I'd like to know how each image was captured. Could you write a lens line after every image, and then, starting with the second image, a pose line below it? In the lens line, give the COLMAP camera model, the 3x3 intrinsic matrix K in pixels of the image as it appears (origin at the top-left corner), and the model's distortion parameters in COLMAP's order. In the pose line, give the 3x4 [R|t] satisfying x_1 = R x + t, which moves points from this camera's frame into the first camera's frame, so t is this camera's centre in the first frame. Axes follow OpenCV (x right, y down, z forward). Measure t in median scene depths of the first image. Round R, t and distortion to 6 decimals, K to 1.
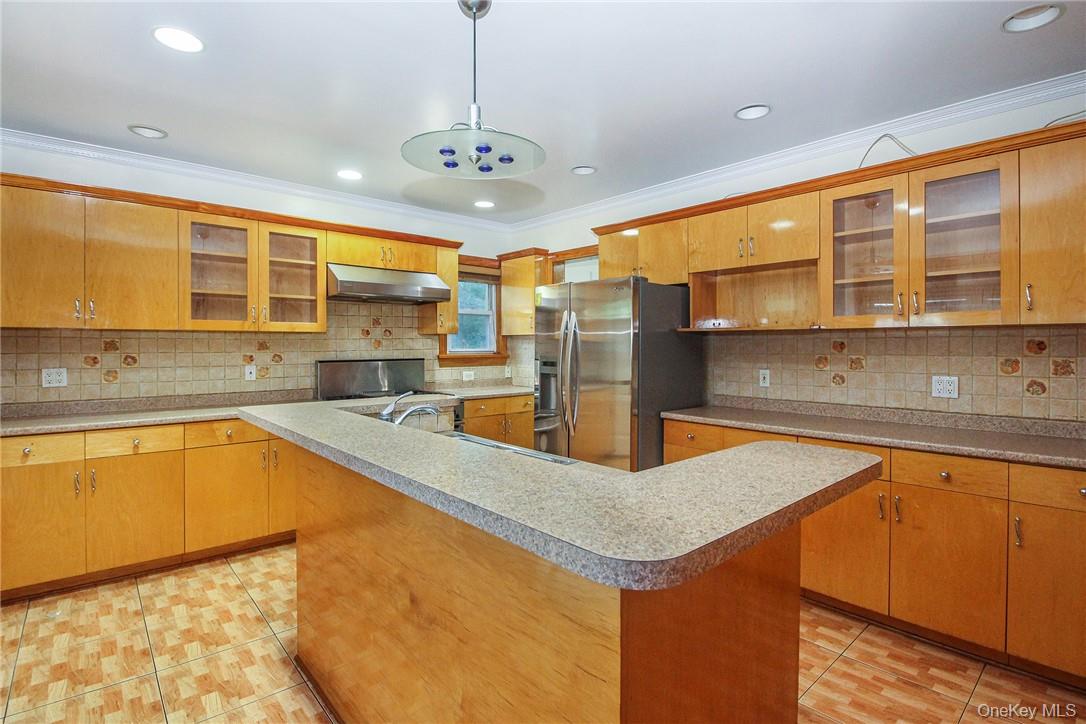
lens RADIAL K [[525.3, 0, 546.4], [0, 525.3, 346.9], [0, 0, 1]] dist [0.000248, 0.011528]
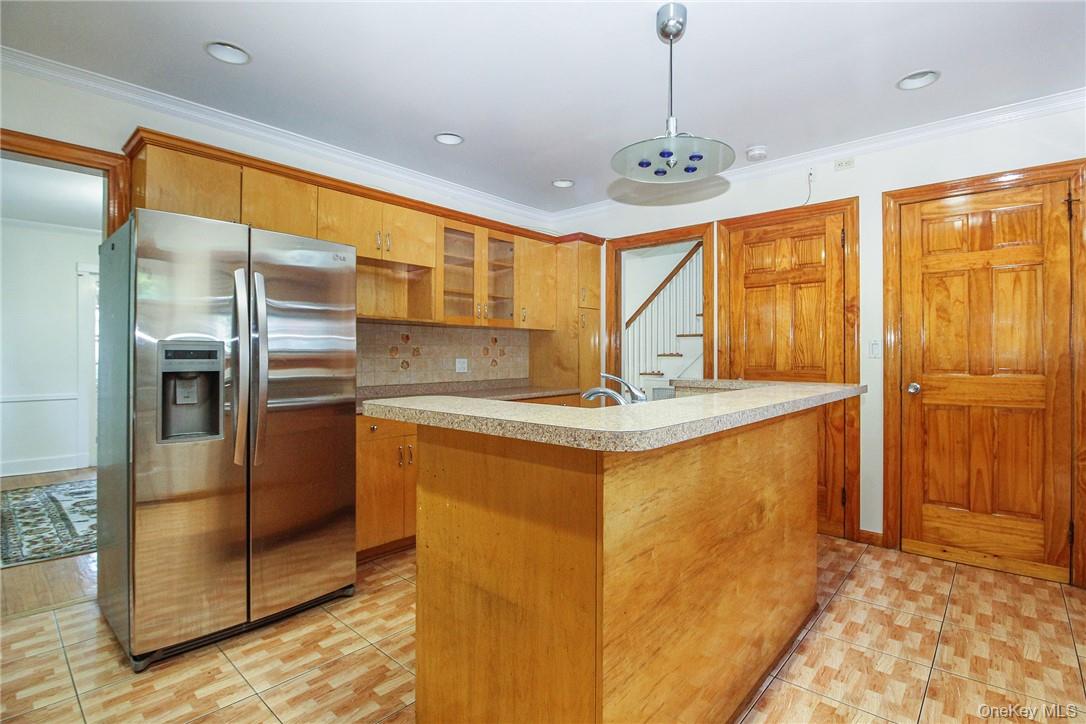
lens RADIAL K [[522.5, 0, 547.2], [0, 522.5, 350.0], [0, 0, 1]] dist [-0.002609, -0.012184]
pose [[-0.127734, 0.005510, 0.991793, -0.690409], [-0.006519, 0.999958, -0.006395, 0.031720], [-0.991787, -0.007282, -0.127693, 0.797046]]
